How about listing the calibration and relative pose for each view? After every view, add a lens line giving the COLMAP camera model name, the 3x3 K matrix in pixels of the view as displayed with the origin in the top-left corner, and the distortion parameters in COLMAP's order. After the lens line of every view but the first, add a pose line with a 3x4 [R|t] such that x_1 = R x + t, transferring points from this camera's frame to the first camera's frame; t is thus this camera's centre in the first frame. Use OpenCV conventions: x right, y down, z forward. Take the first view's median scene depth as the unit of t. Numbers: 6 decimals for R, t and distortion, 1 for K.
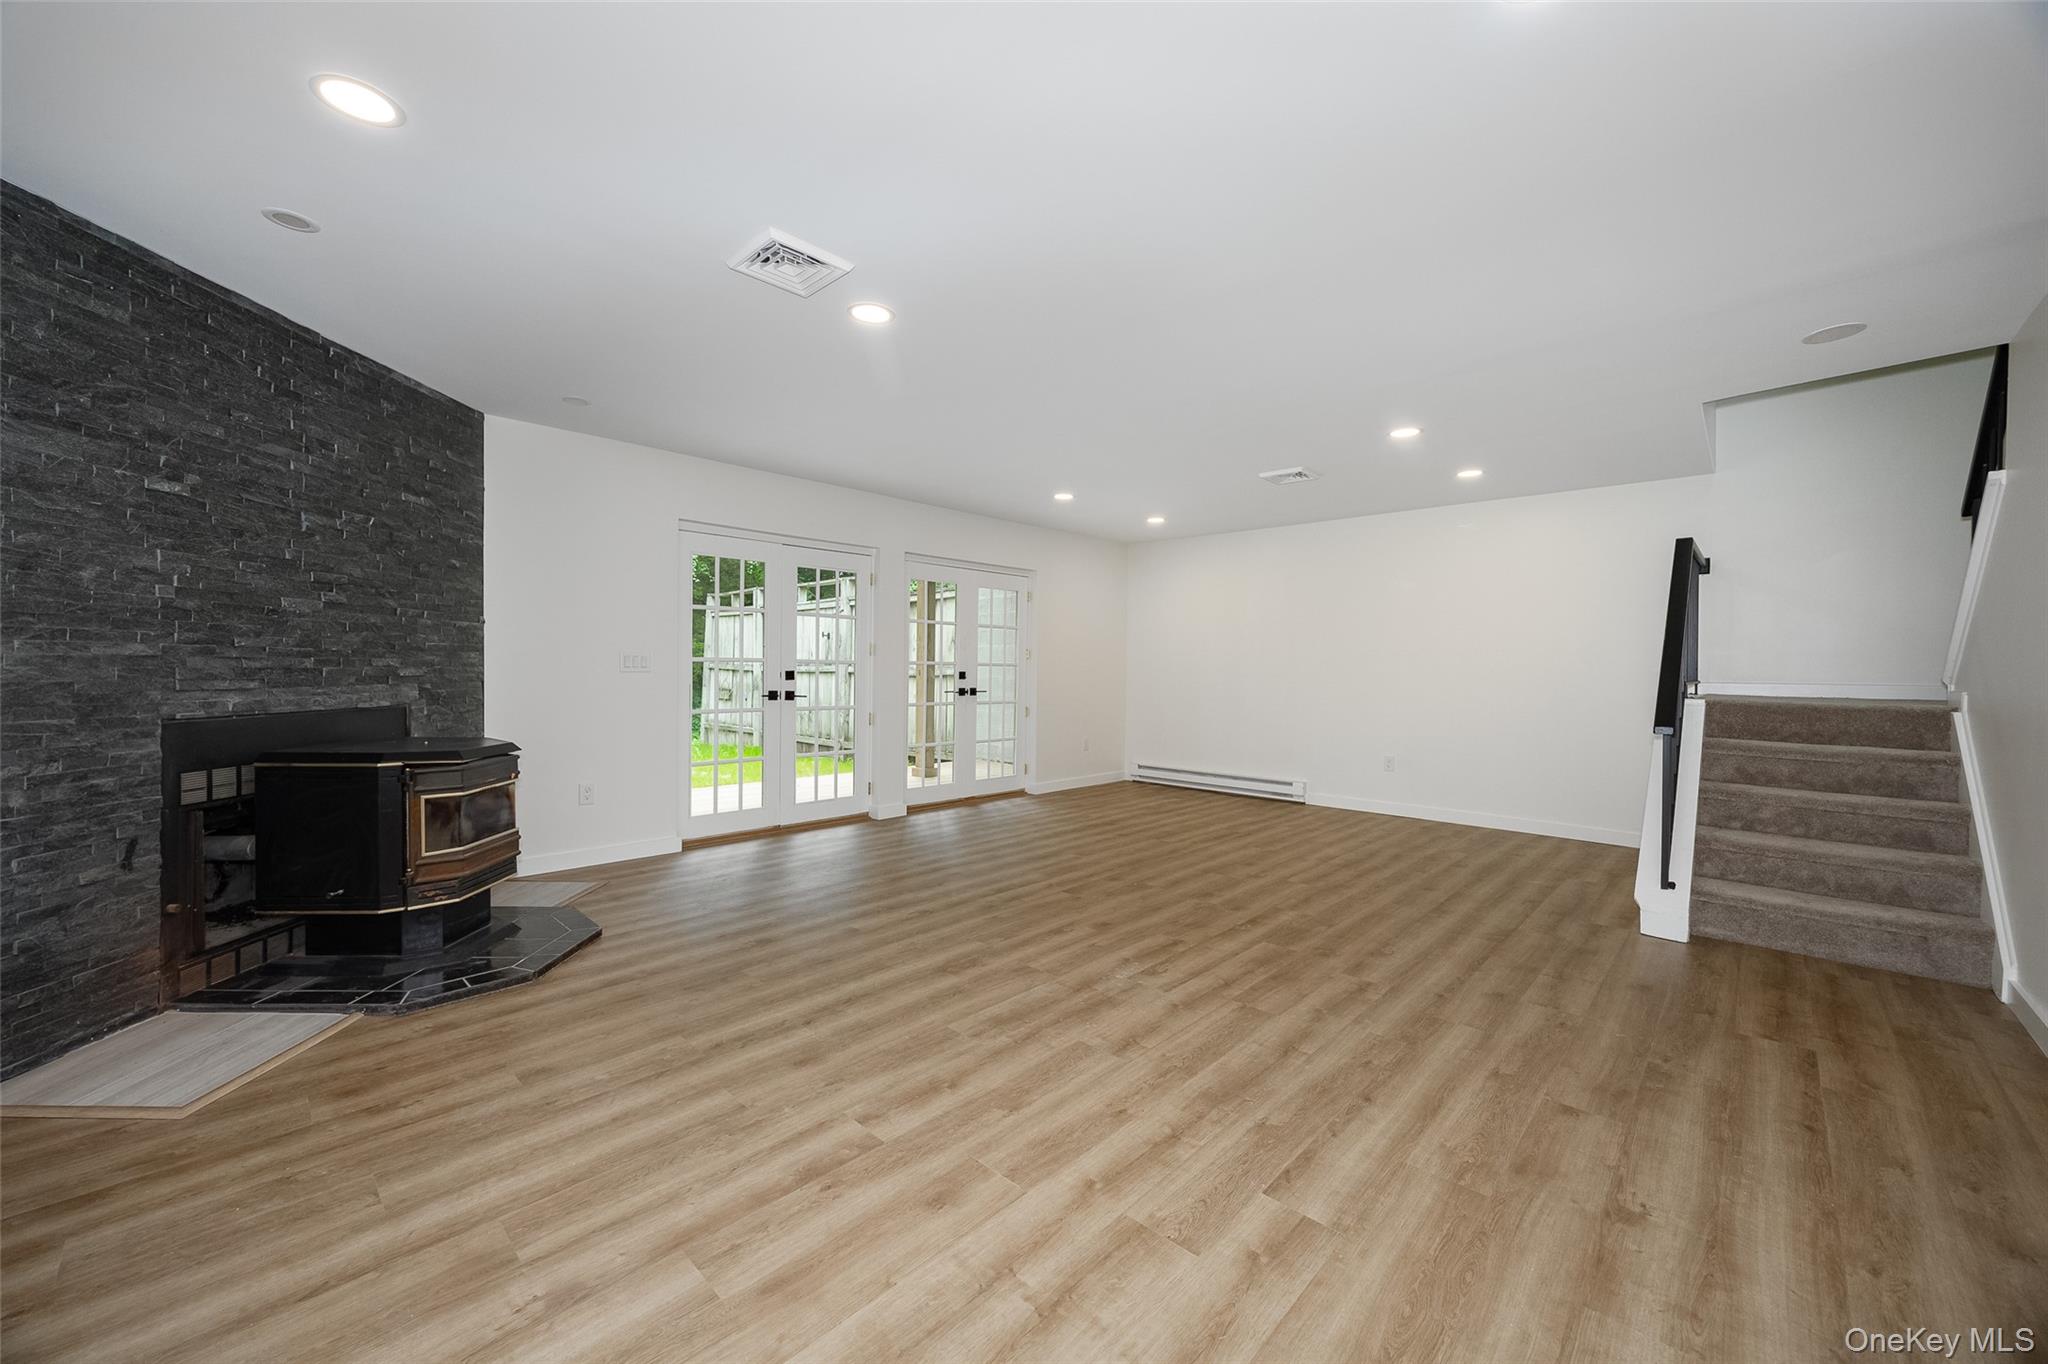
lens RADIAL K [[780.2, 0, 1024.0], [0, 780.2, 682.0], [0, 0, 1]] dist [-0.000447, -0.000010]
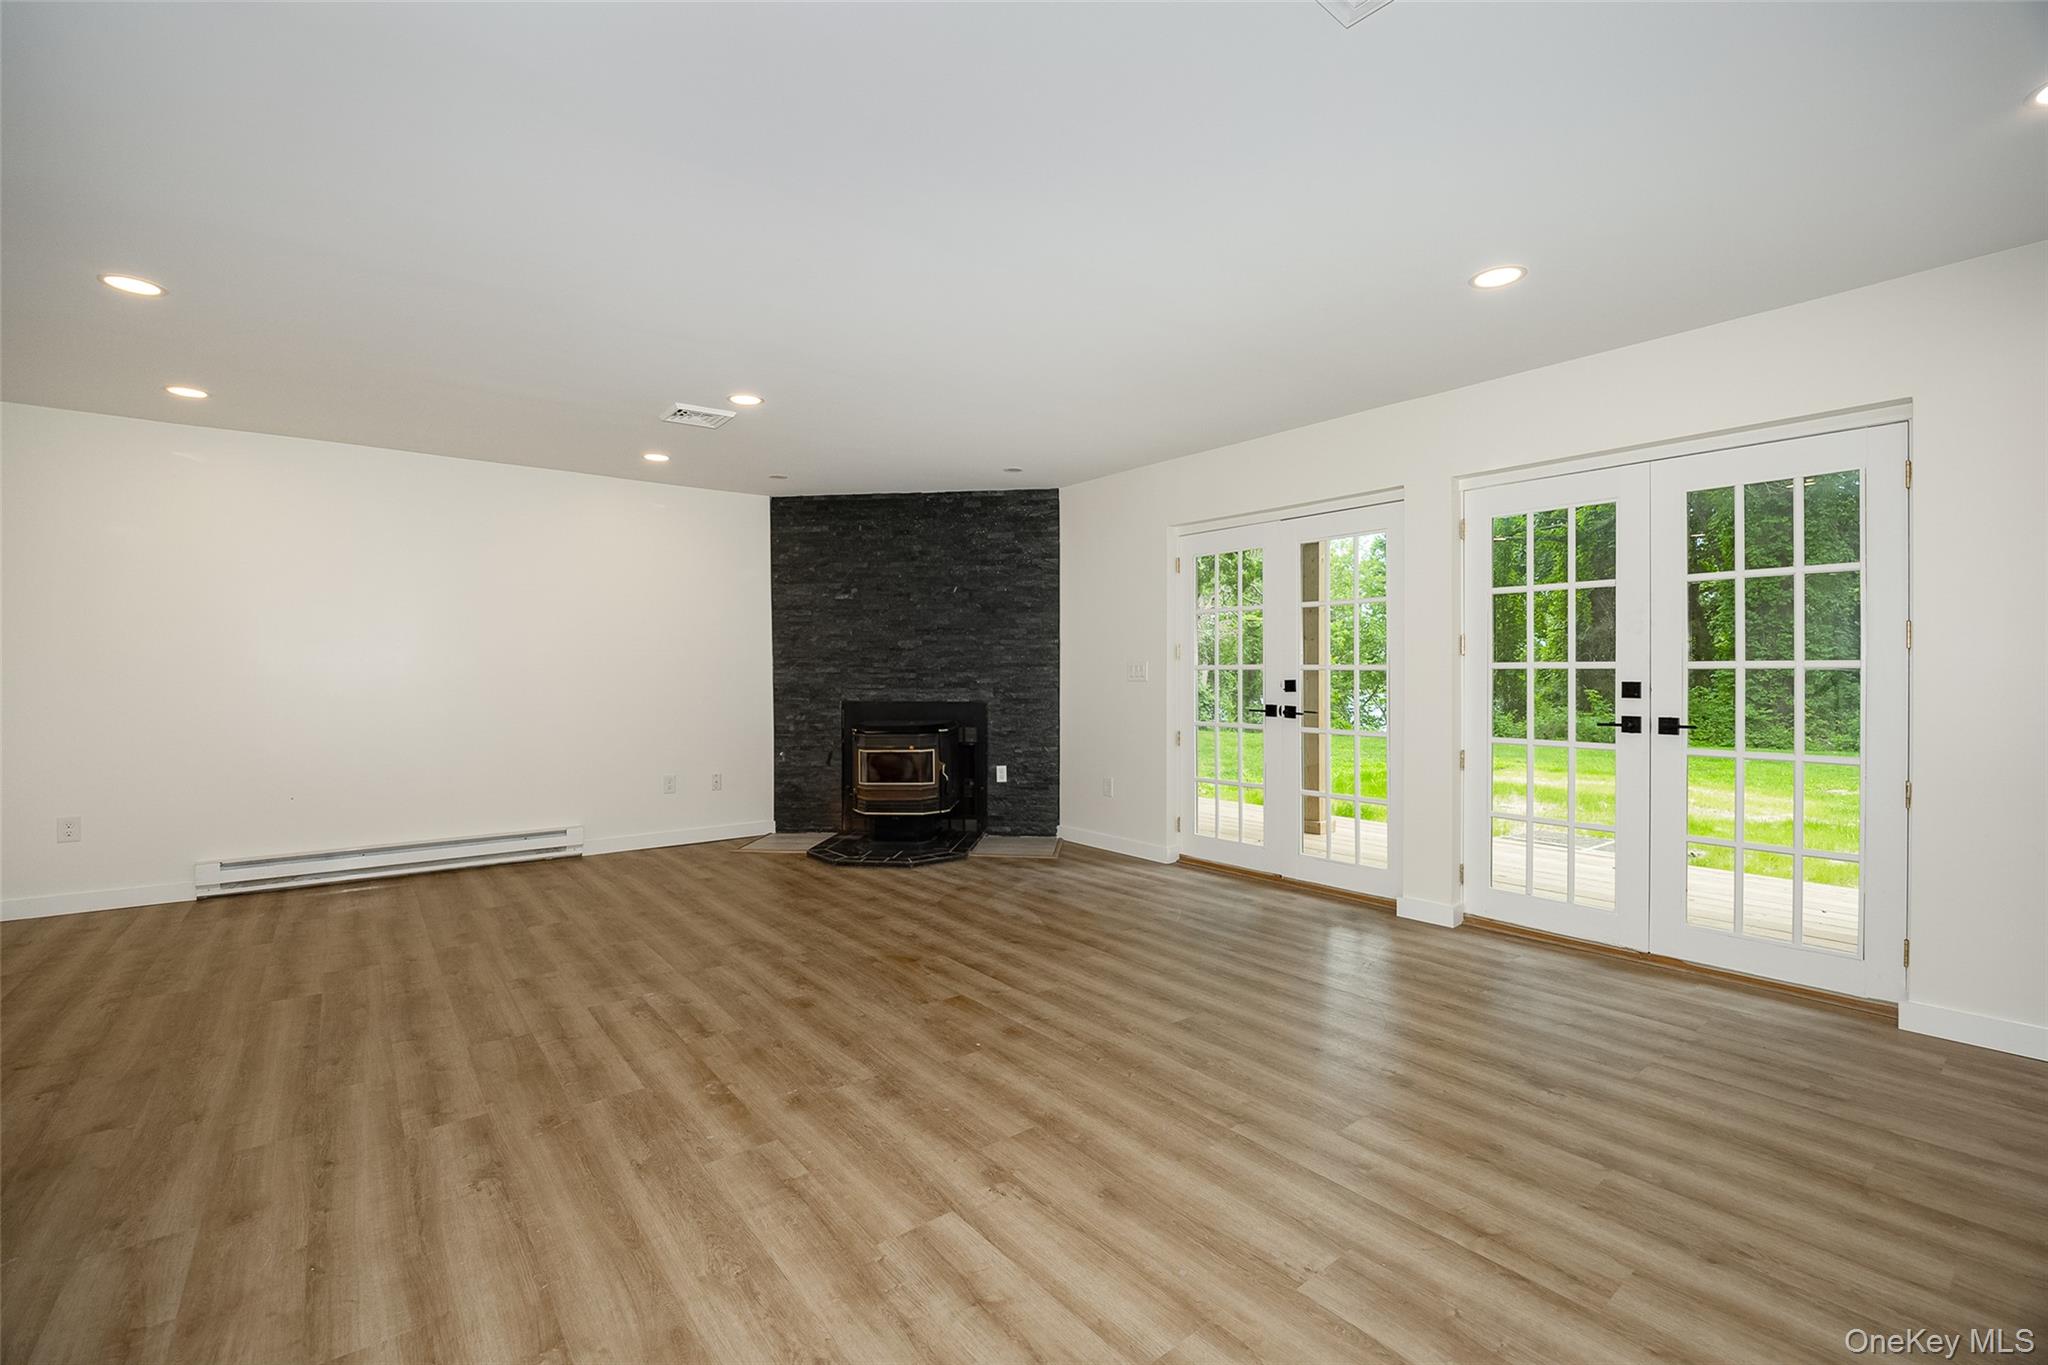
lens RADIAL K [[884.8, 0, 1024.0], [0, 884.8, 682.5], [0, 0, 1]] dist [-0.018400, 0.000179]
pose [[-0.150917, -0.002227, -0.988544, 1.033028], [-0.018738, 0.999824, 0.000608, -0.012830], [0.988369, 0.018615, -0.150932, 1.485258]]
